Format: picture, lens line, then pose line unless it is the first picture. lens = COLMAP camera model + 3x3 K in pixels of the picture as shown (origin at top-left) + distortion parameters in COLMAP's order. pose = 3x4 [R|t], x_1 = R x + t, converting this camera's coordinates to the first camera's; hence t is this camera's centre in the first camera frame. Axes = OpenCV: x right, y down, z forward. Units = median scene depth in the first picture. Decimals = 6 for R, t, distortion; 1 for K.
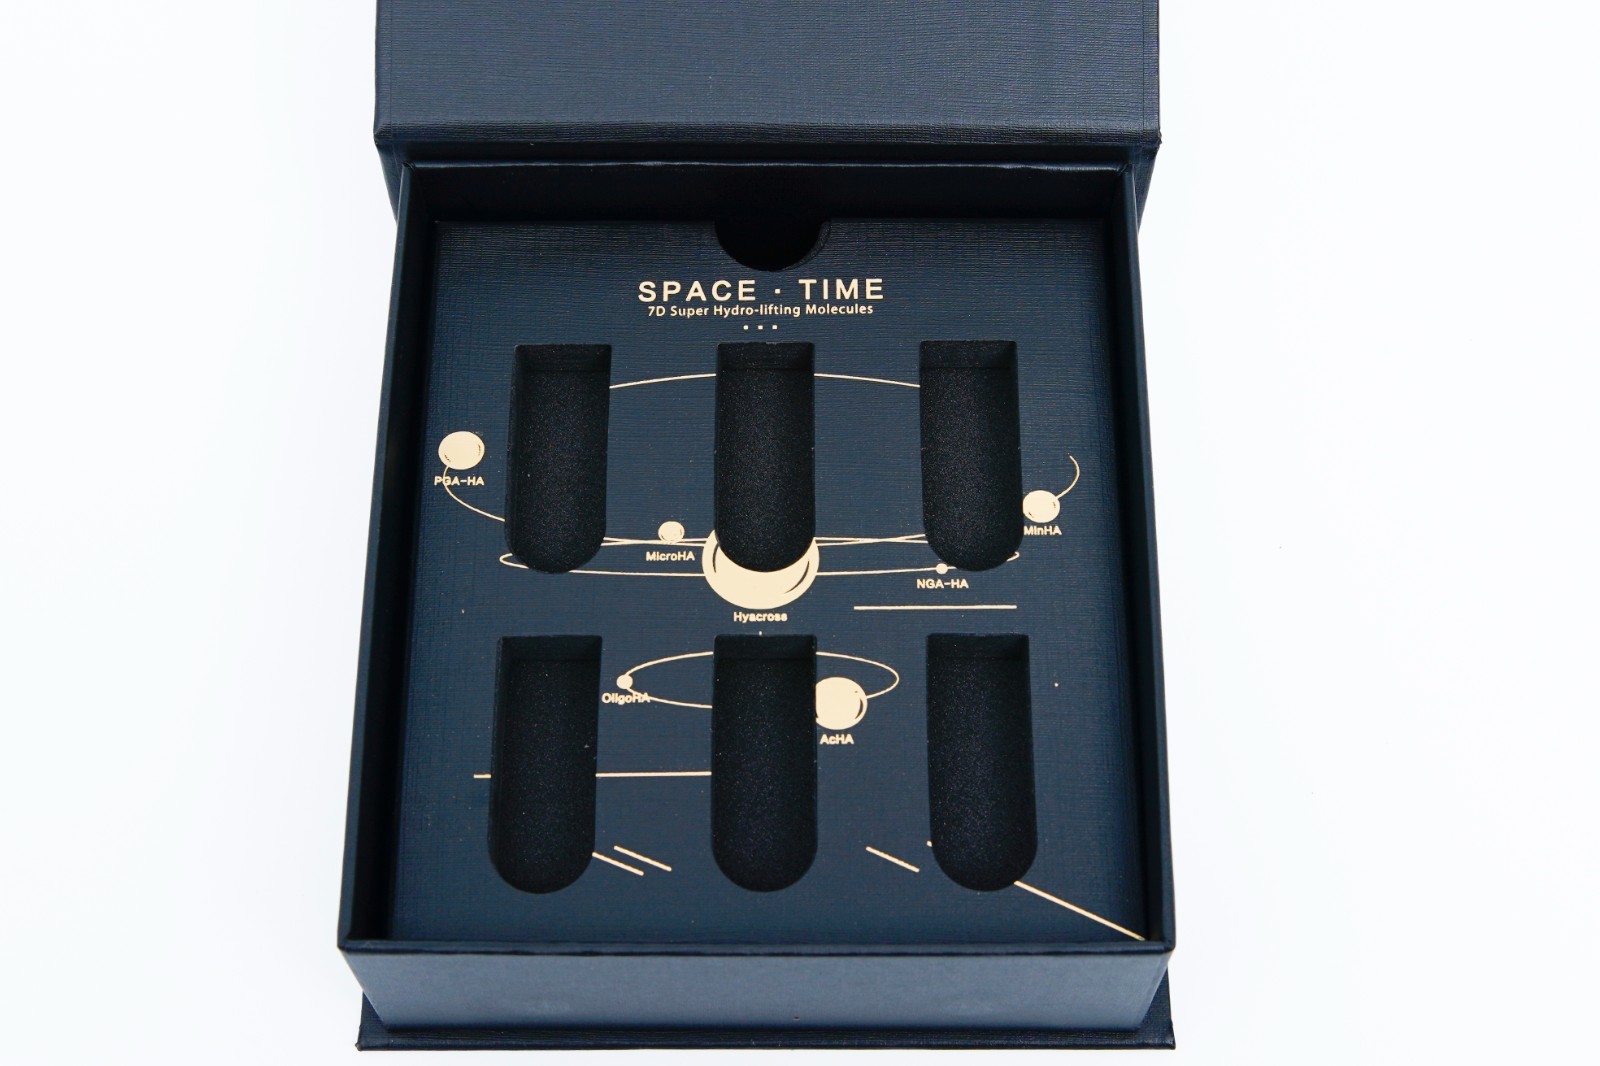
lens RADIAL K [[2533.7, 0, 803.9], [0, 2533.7, 530.1], [0, 0, 1]] dist [0.146522, 0.000000]
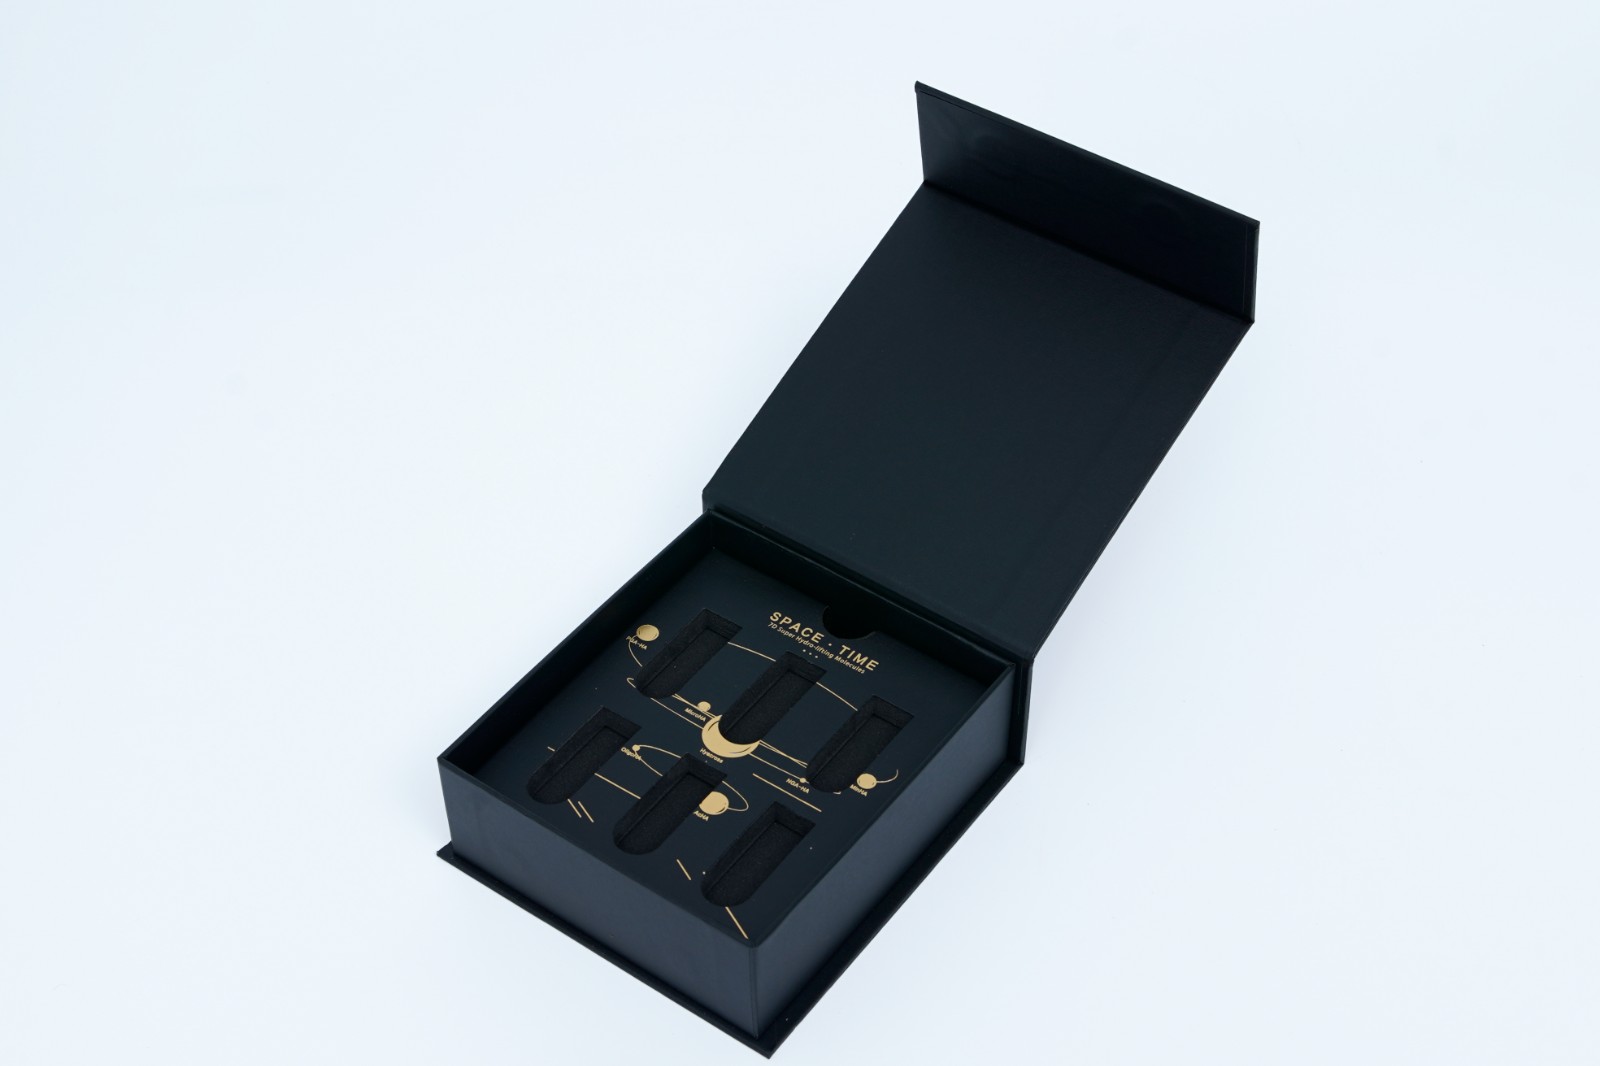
lens RADIAL K [[2533.7, 0, 800.6], [0, 2533.7, 533.6], [0, 0, 1]] dist [0.146522, 0.000000]
pose [[0.807571, 0.406543, -0.427261, 0.778656], [-0.531756, 0.815248, -0.229362, 0.297218], [0.255078, 0.412424, 0.874552, -0.735495]]
